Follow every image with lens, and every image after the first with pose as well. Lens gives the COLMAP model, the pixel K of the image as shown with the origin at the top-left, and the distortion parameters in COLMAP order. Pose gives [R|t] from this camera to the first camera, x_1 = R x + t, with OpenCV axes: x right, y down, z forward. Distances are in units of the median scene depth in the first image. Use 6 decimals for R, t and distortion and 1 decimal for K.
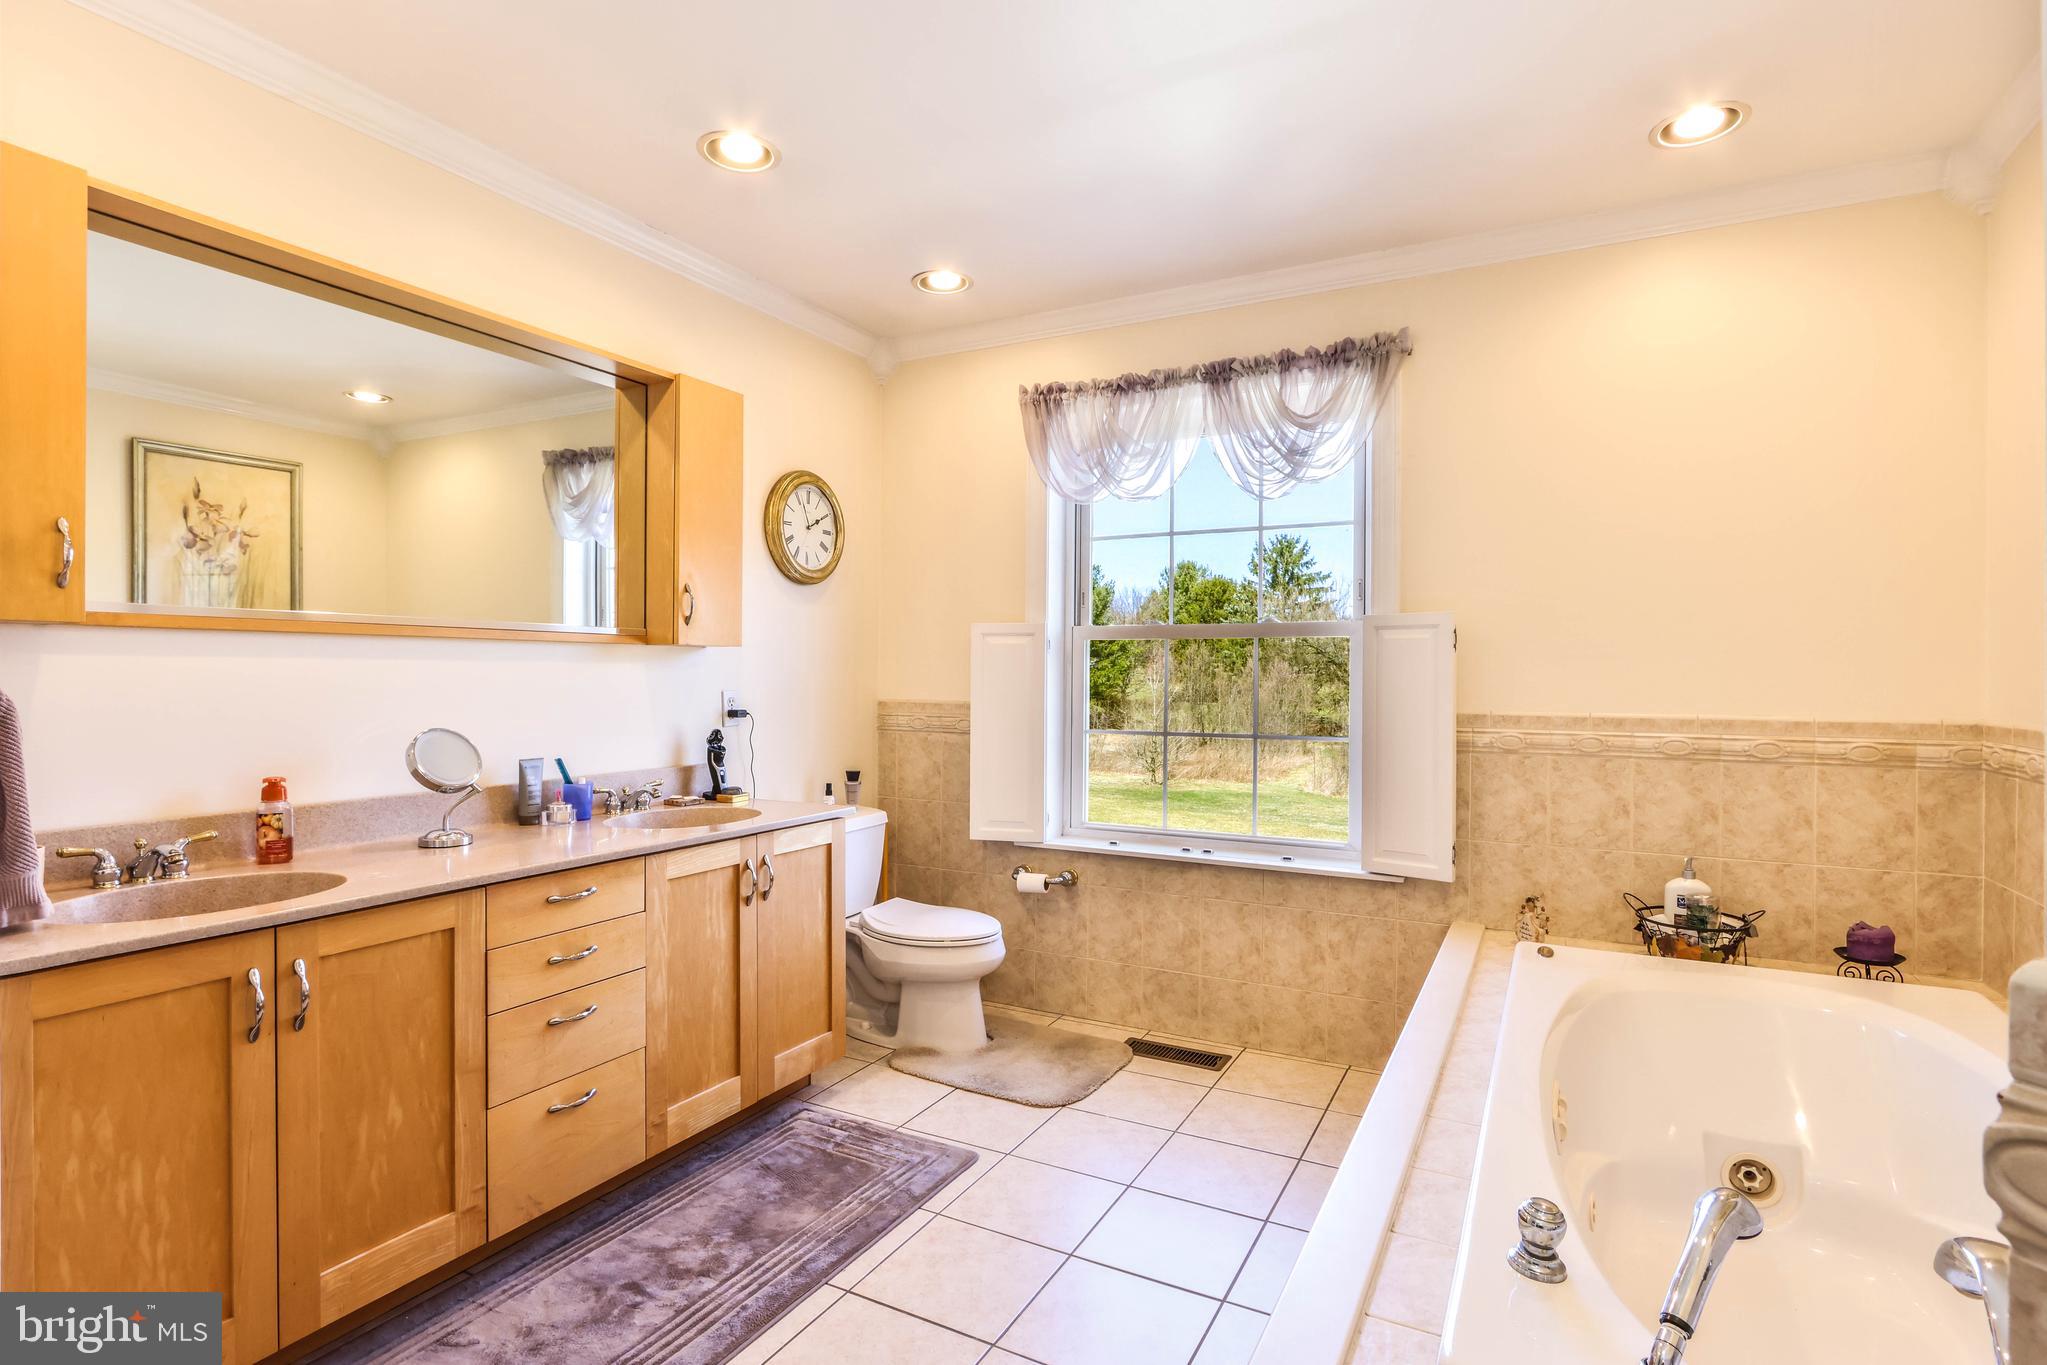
lens RADIAL K [[1050.8, 0, 1055.9], [0, 1050.8, 678.7], [0, 0, 1]] dist [-0.015926, 0.003138]
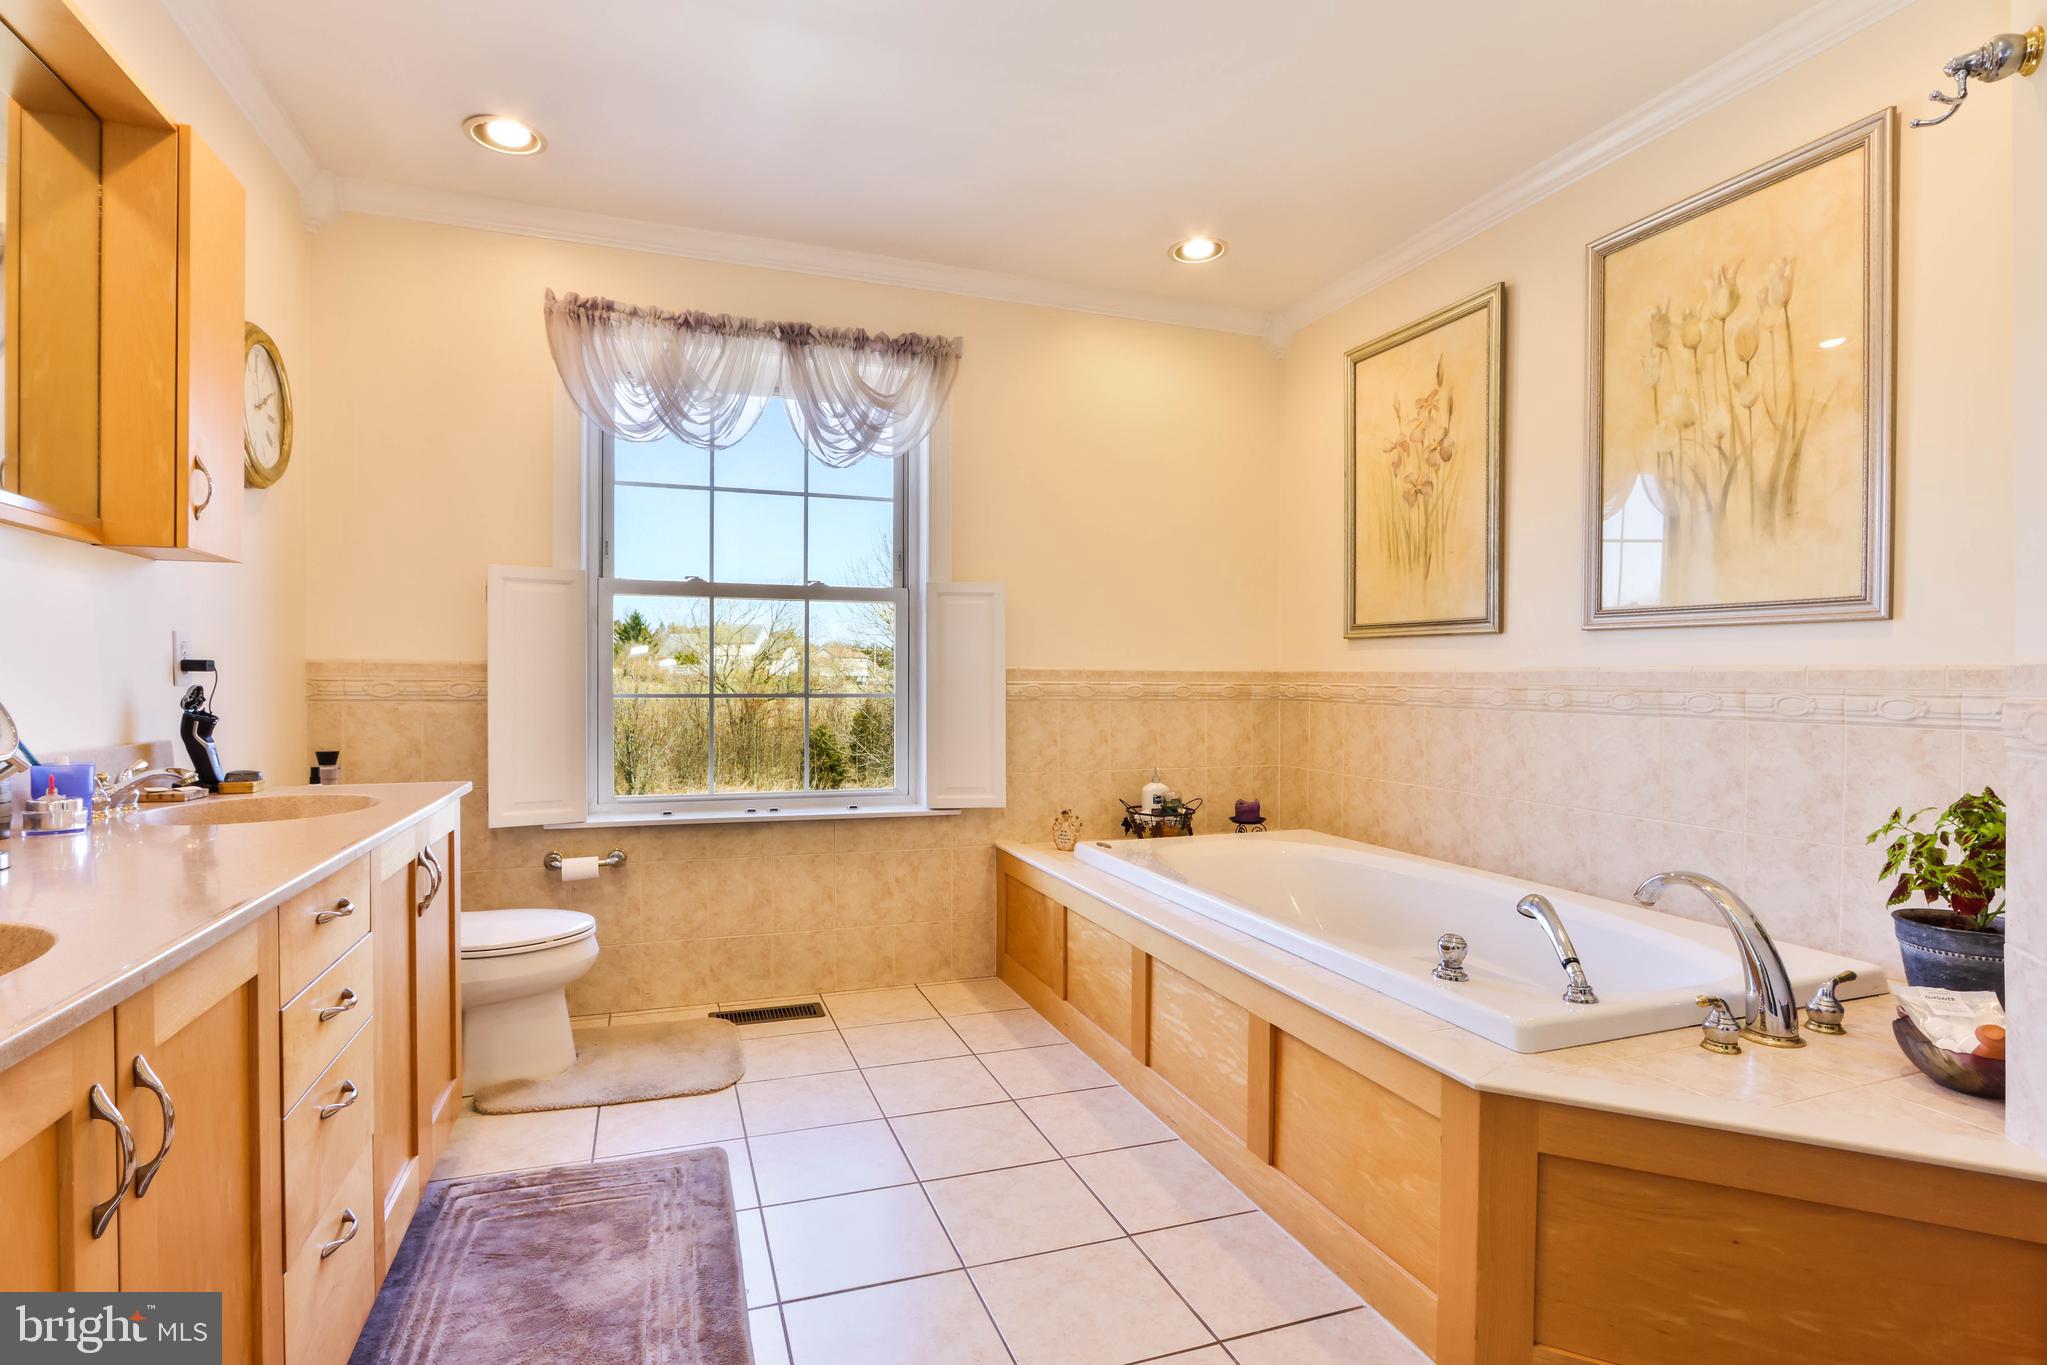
lens RADIAL K [[988.0, 0, 1059.3], [0, 988.0, 686.0], [0, 0, 1]] dist [0.002604, -0.000502]
pose [[0.675555, -0.008436, 0.737261, -0.402122], [0.005837, 0.999964, 0.006093, 0.046031], [-0.737287, 0.000188, 0.675580, 0.176276]]
